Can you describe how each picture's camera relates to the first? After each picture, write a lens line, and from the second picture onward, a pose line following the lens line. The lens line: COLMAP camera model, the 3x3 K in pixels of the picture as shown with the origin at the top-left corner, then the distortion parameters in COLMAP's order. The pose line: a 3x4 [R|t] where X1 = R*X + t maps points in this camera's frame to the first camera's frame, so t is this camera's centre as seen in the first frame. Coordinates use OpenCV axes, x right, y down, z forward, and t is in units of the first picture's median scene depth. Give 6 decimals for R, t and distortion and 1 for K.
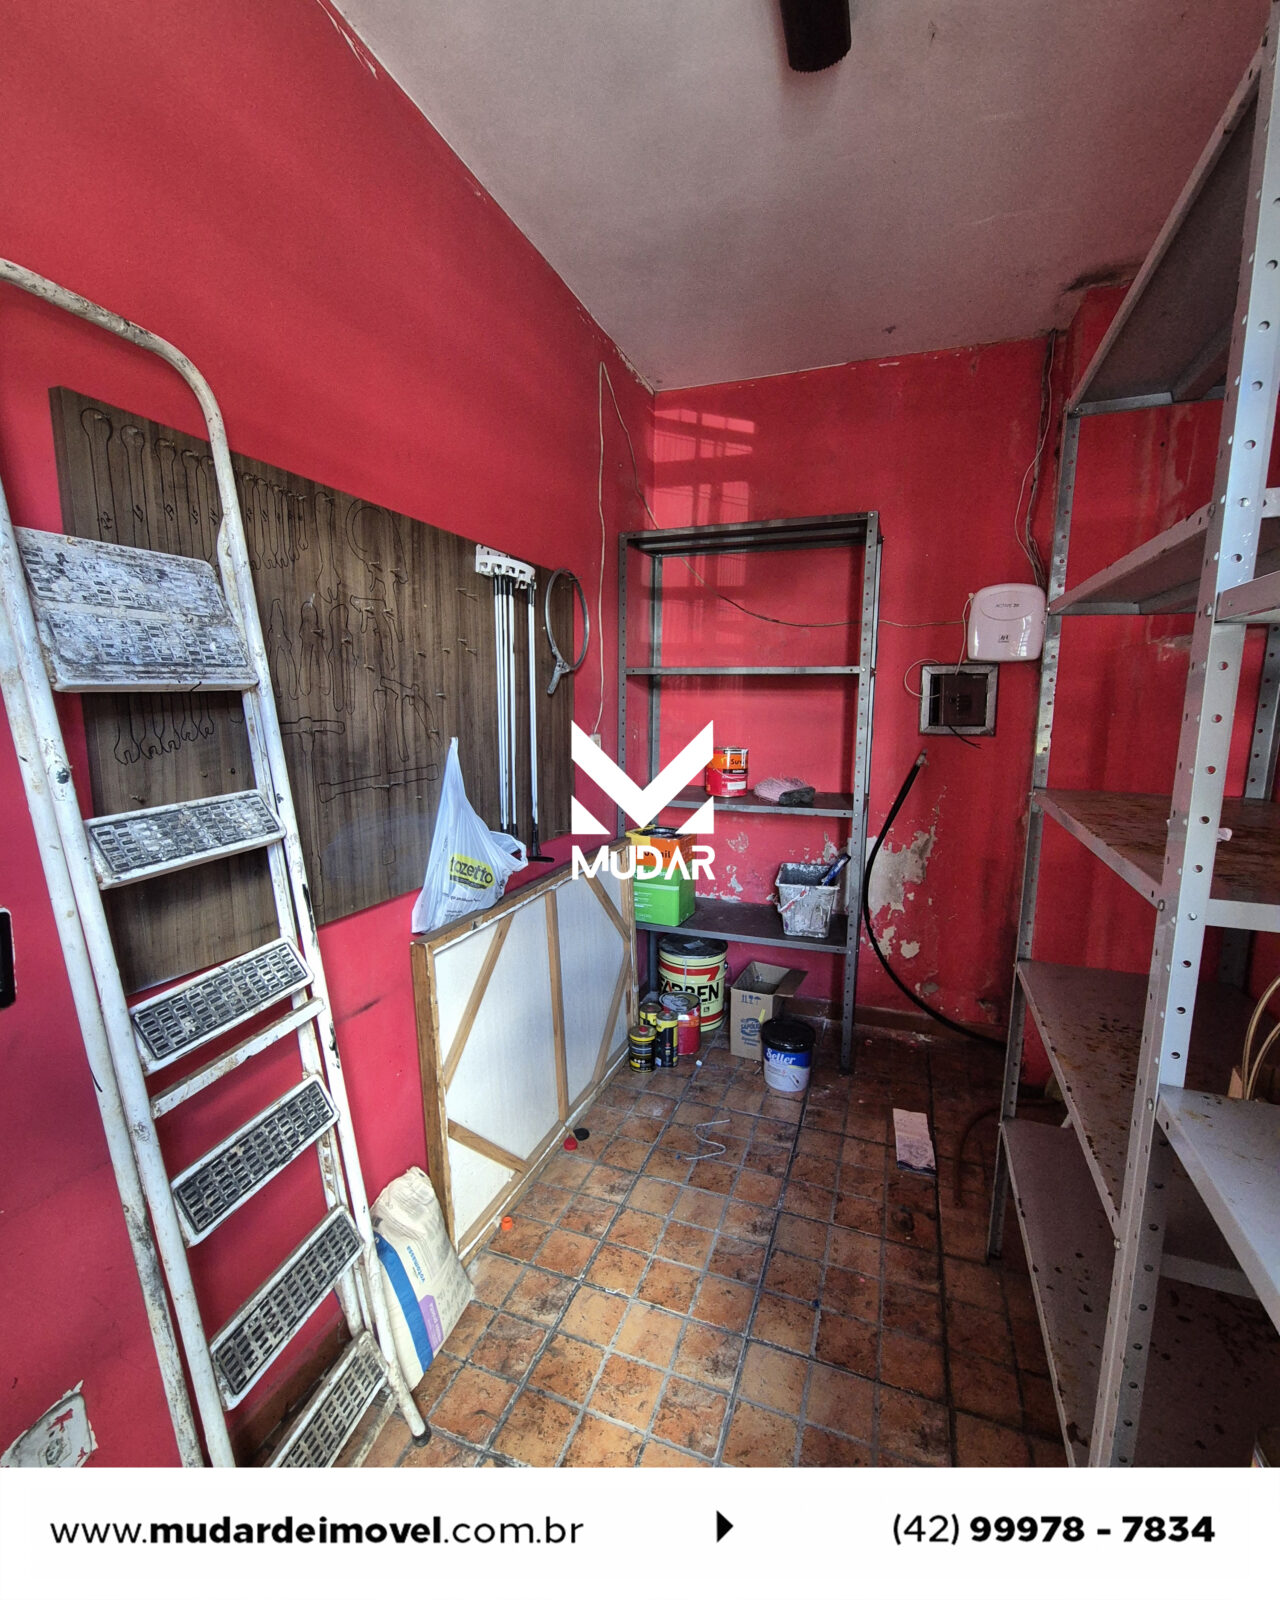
lens RADIAL K [[698.3, 0, 638.5], [0, 698.3, 793.1], [0, 0, 1]] dist [0.000132, 0.000375]
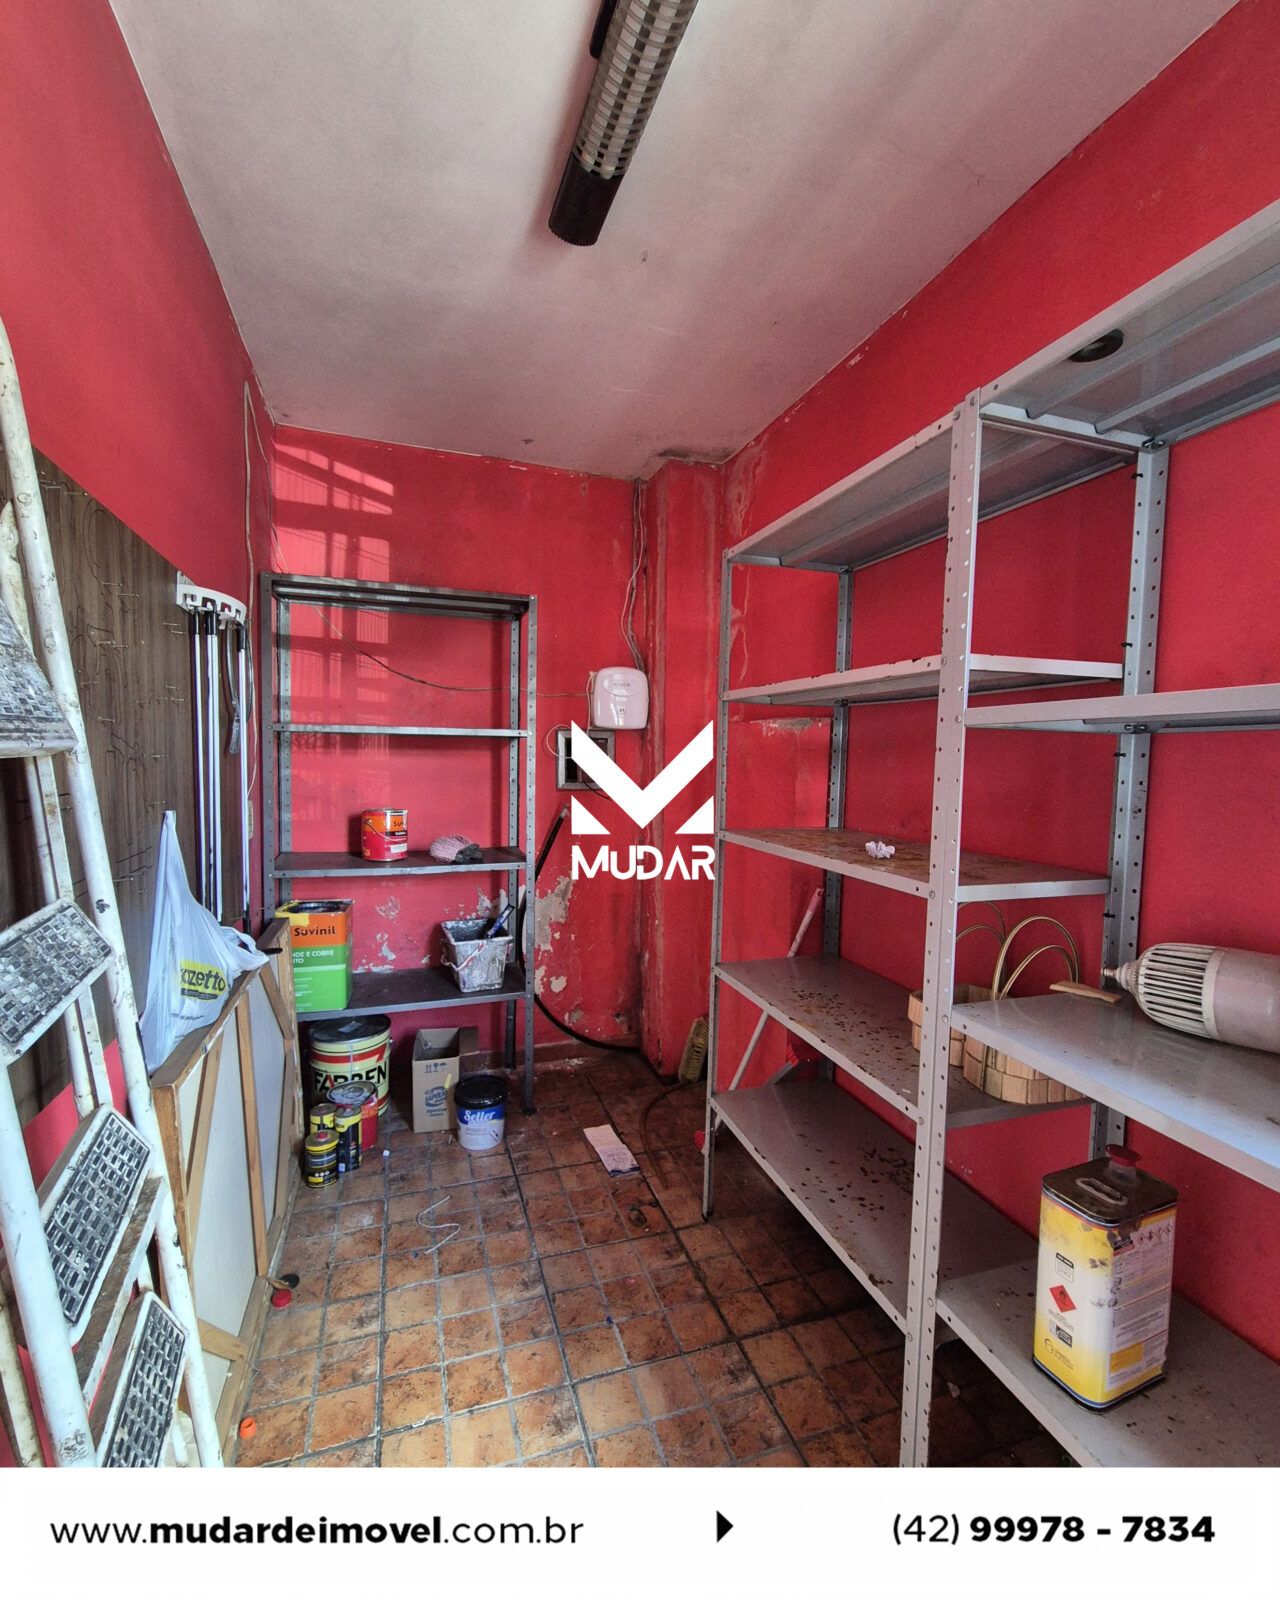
lens RADIAL K [[698.3, 0, 638.7], [0, 698.3, 795.0], [0, 0, 1]] dist [0.000132, 0.000375]
pose [[0.775124, -0.027520, 0.631210, -0.224655], [0.075326, 0.995951, -0.049077, -0.012014], [-0.627303, 0.085587, 0.774058, 0.042280]]
